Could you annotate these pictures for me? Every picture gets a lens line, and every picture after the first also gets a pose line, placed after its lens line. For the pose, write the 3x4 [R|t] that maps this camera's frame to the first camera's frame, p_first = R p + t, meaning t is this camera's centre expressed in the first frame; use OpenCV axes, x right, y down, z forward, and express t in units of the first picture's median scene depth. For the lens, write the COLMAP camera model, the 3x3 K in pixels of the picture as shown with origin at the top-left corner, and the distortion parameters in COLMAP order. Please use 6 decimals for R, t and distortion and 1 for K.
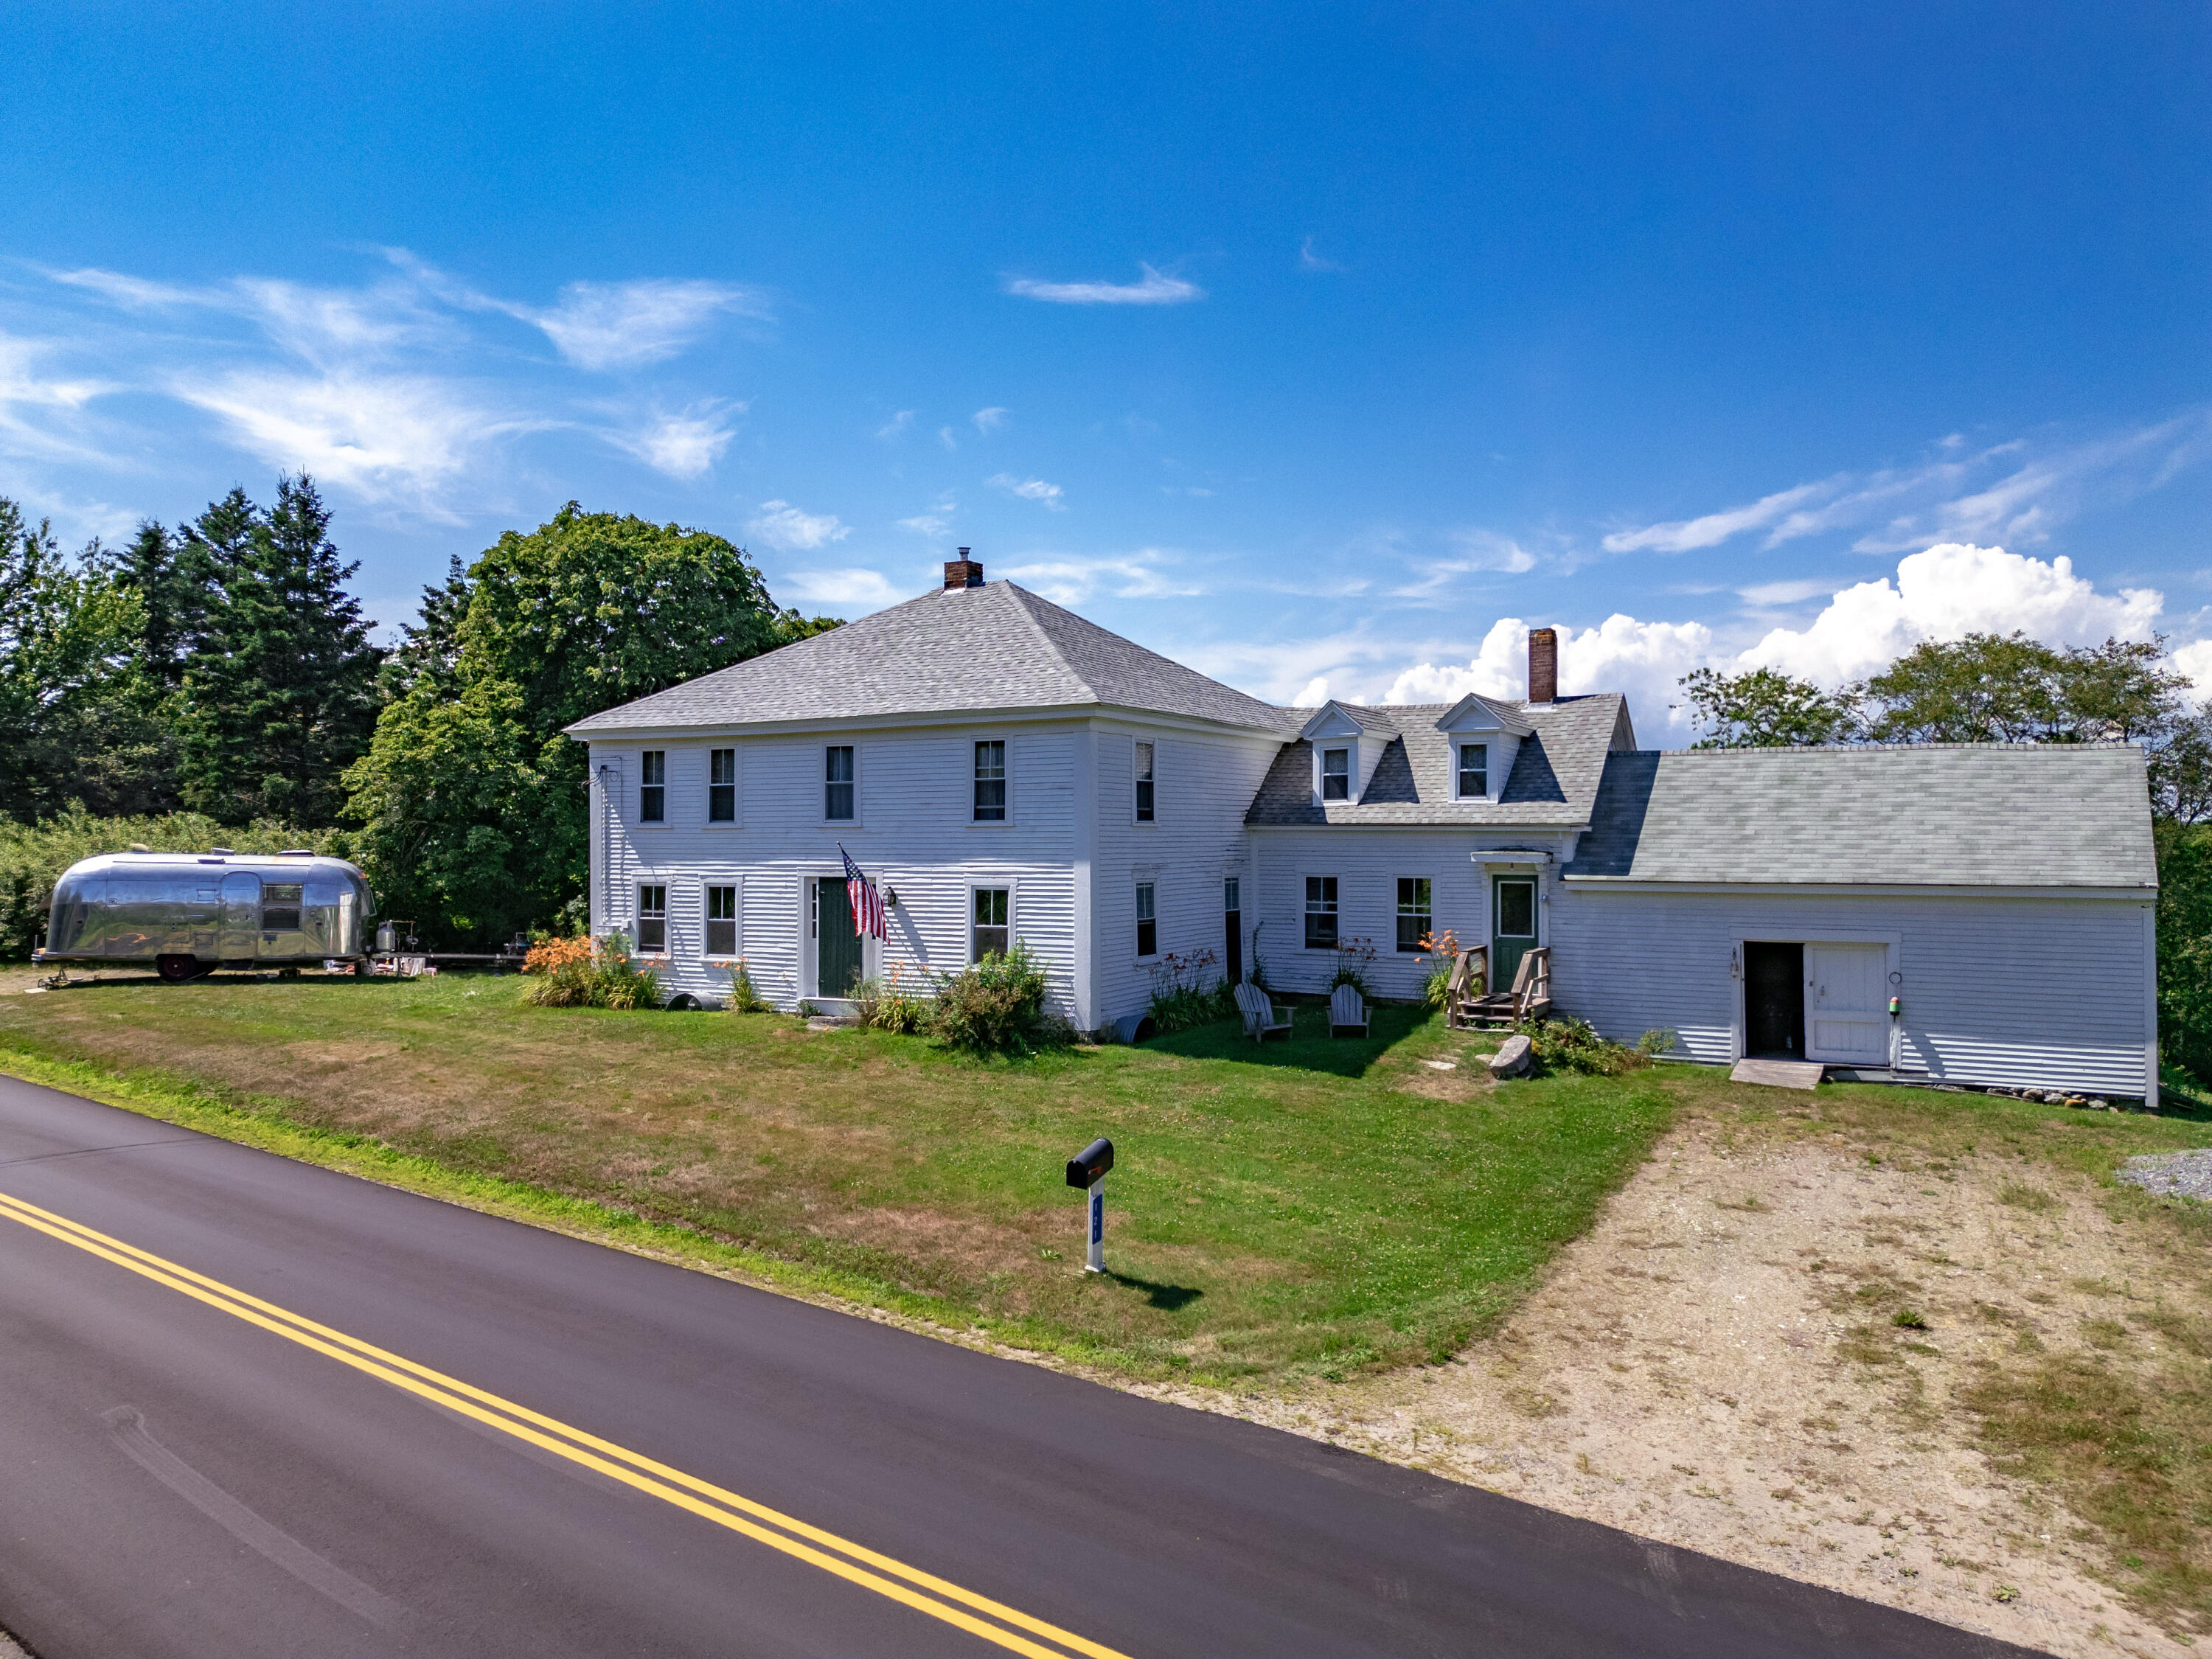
lens RADIAL K [[1572.7, 0, 1106.4], [0, 1572.7, 834.0], [0, 0, 1]] dist [0.042180, -0.054230]
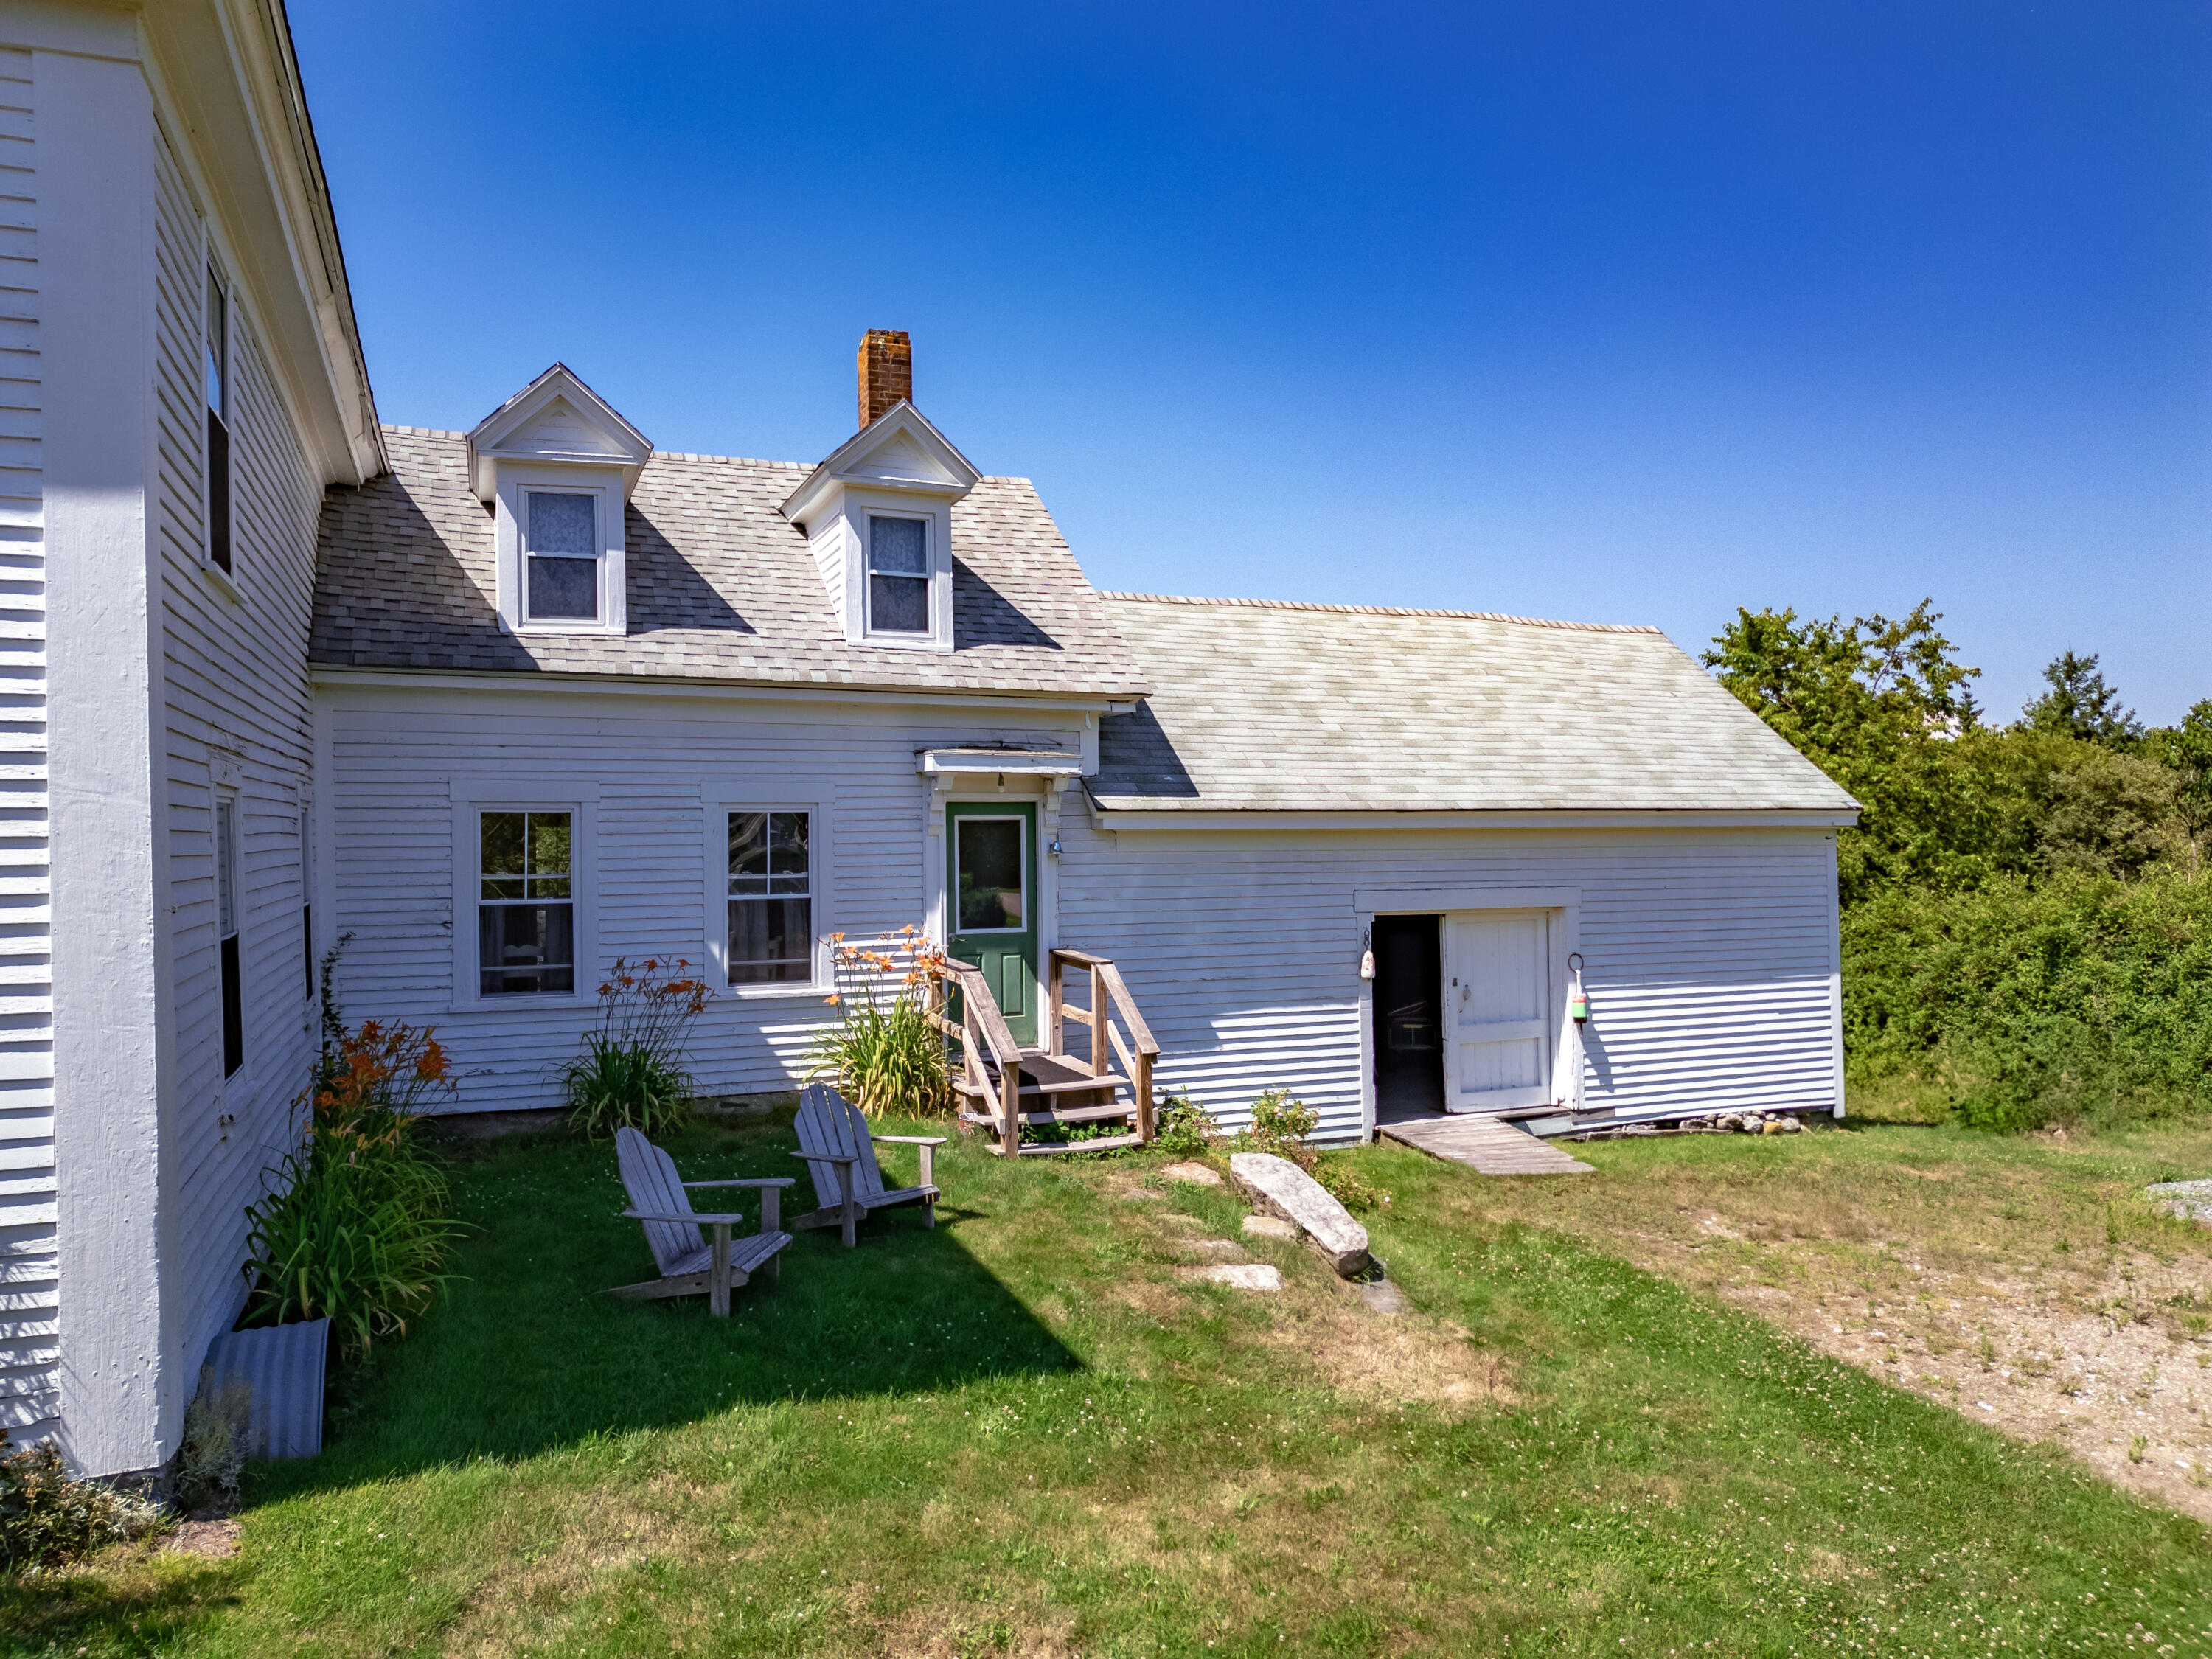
lens RADIAL K [[1572.7, 0, 1106.4], [0, 1572.7, 834.0], [0, 0, 1]] dist [0.042180, -0.054230]
pose [[0.624368, -0.003123, 0.781124, -0.089761], [0.004288, 0.999991, 0.000570, 0.036819], [-0.781118, 0.002994, 0.624376, 0.704409]]
